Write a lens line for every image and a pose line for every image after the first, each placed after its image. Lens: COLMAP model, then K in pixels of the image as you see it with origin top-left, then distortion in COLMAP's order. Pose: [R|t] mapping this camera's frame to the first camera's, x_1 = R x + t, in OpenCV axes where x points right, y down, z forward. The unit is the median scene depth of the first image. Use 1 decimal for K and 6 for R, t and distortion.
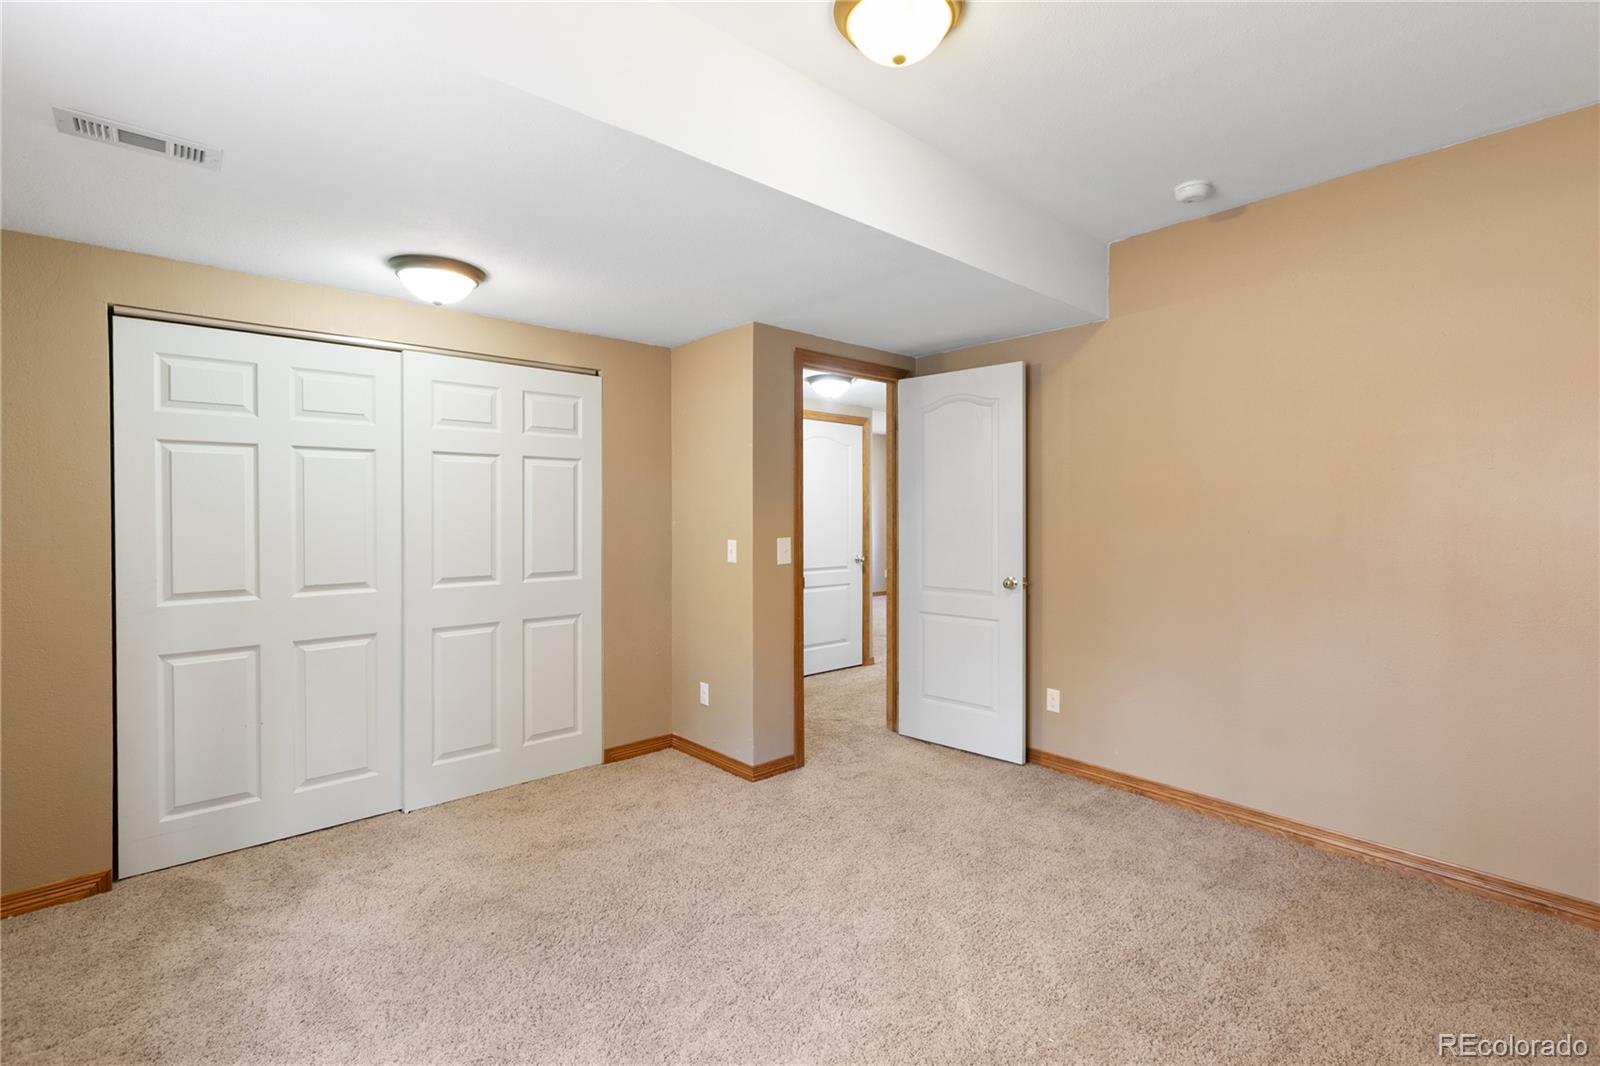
lens RADIAL K [[724.4, 0, 801.9], [0, 724.4, 517.9], [0, 0, 1]] dist [0.002569, 0.000197]
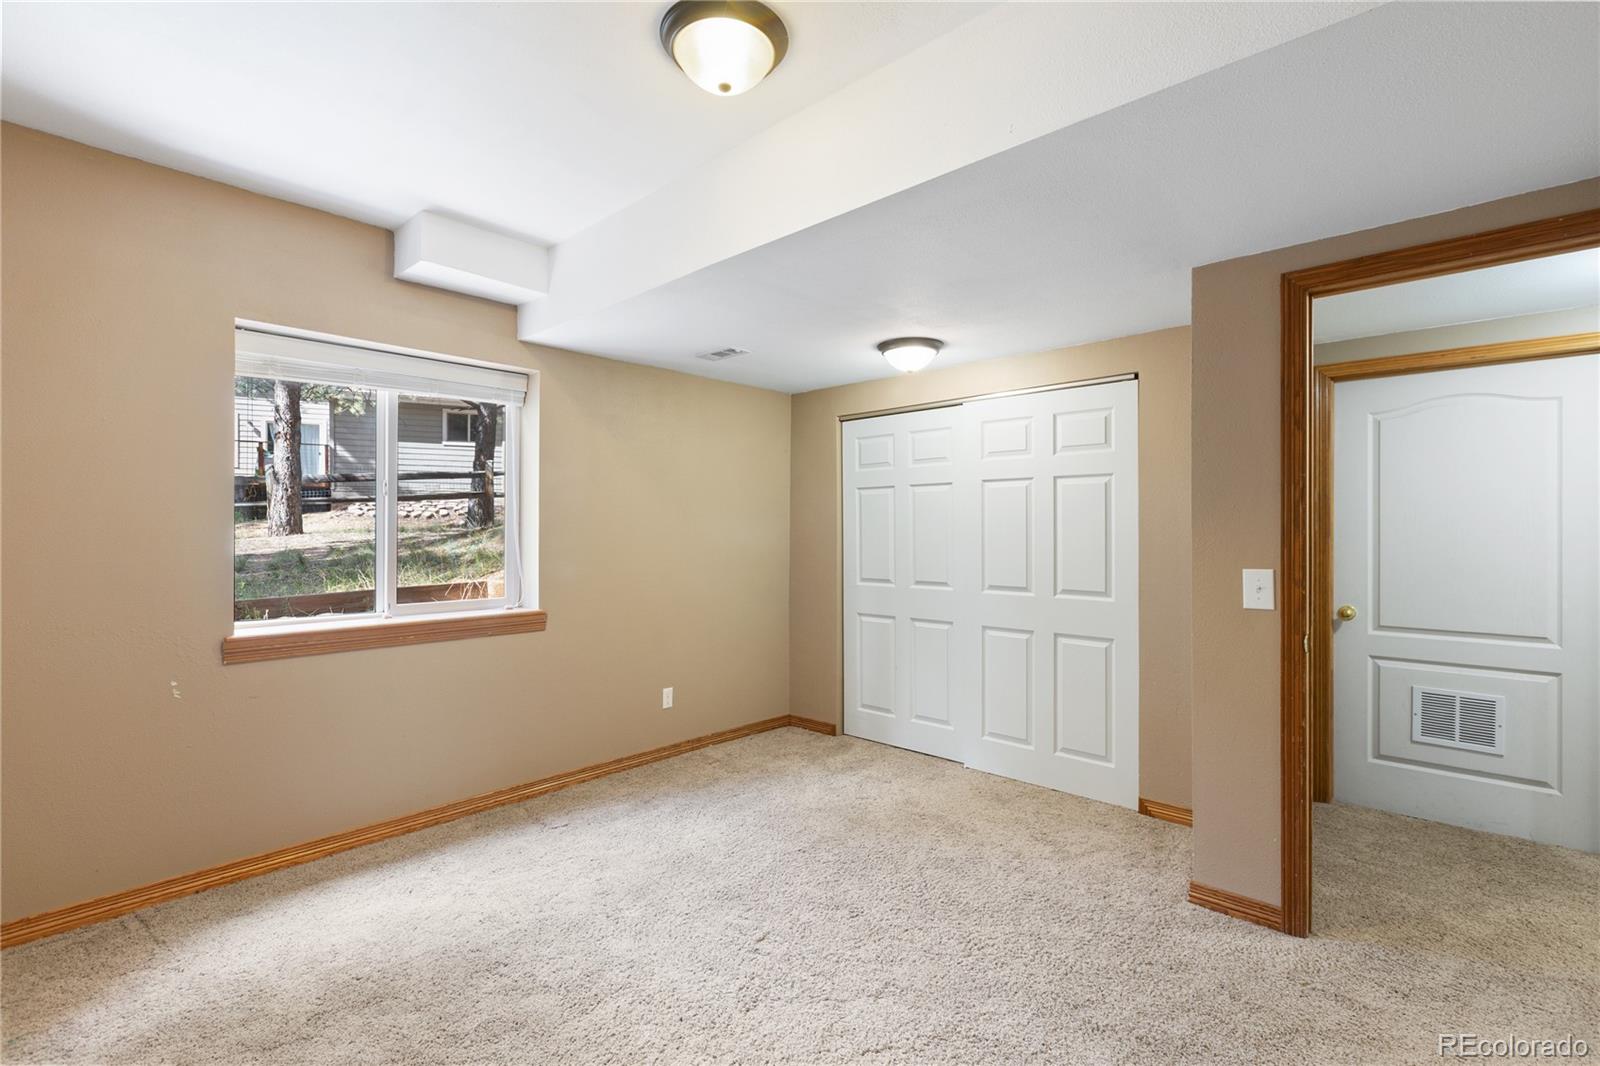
lens RADIAL K [[717.4, 0, 800.0], [0, 717.4, 533.0], [0, 0, 1]] dist [0.000280, 0.000001]
pose [[0.088801, 0.006889, -0.996026, 0.660262], [-0.005822, 0.999963, 0.006397, -0.008986], [0.996032, 0.005231, 0.088837, 0.585897]]
